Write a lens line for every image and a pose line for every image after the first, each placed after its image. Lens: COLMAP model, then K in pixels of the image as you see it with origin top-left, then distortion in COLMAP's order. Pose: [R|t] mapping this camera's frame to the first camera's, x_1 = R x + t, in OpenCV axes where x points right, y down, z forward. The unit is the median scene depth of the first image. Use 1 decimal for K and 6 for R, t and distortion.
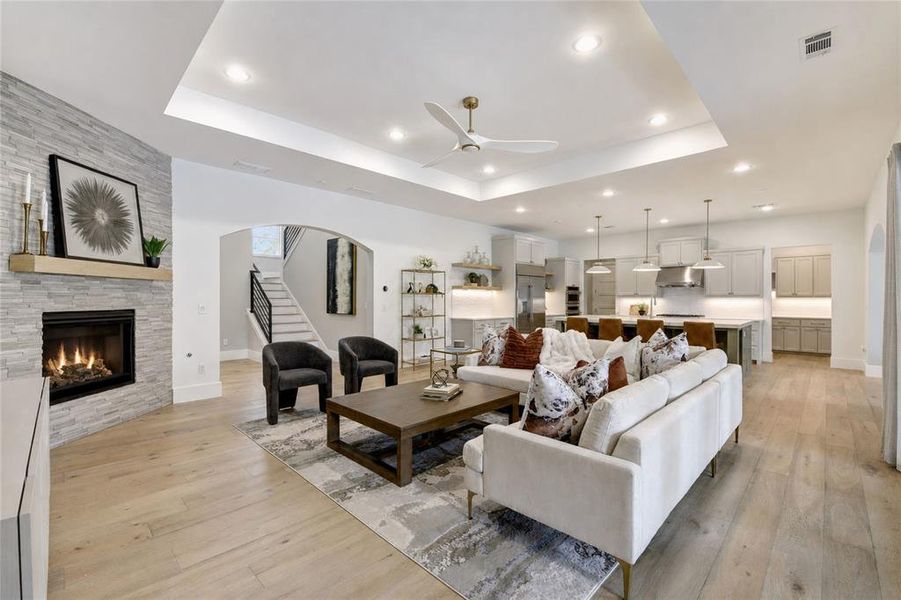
lens RADIAL K [[390.7, 0, 447.9], [0, 390.7, 299.3], [0, 0, 1]] dist [-0.016200, -0.001454]
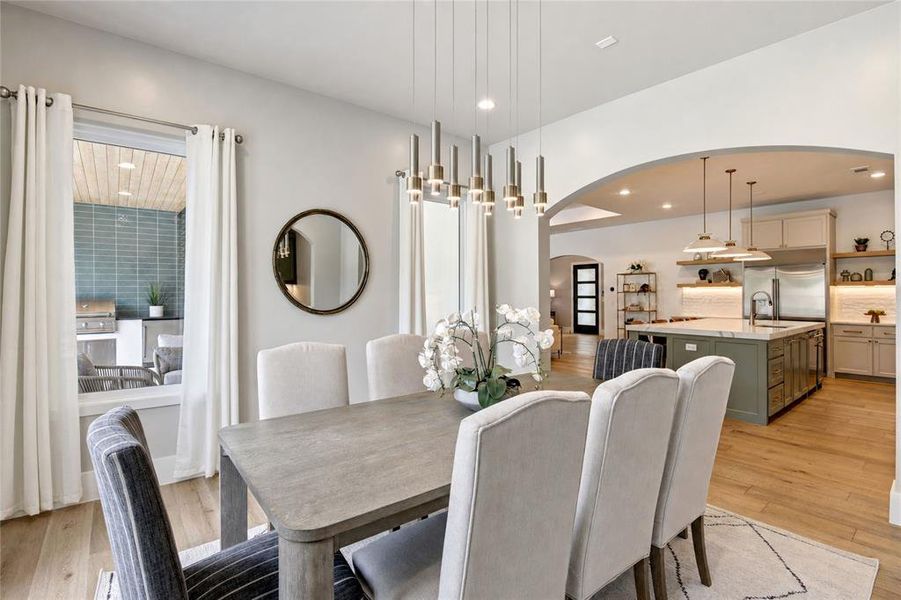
lens RADIAL K [[429.3, 0, 465.3], [0, 429.3, 288.2], [0, 0, 1]] dist [-0.032696, -0.000440]
pose [[-0.075724, -0.019500, -0.996938, 1.154220], [-0.007172, 0.999794, -0.019011, 0.001659], [0.997103, 0.005711, -0.075848, 0.515273]]
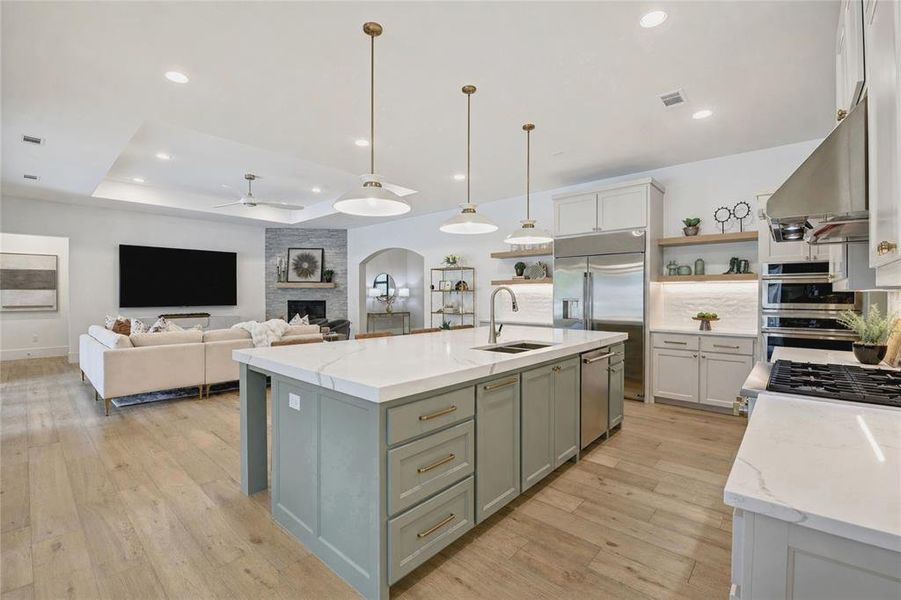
lens RADIAL K [[390.7, 0, 450.0], [0, 390.7, 298.0], [0, 0, 1]] dist [-0.016200, -0.001454]
pose [[0.055093, 0.002918, -0.998477, 0.835674], [-0.003951, 0.999989, 0.002704, 0.000454], [0.998473, 0.003796, 0.055104, 0.841436]]
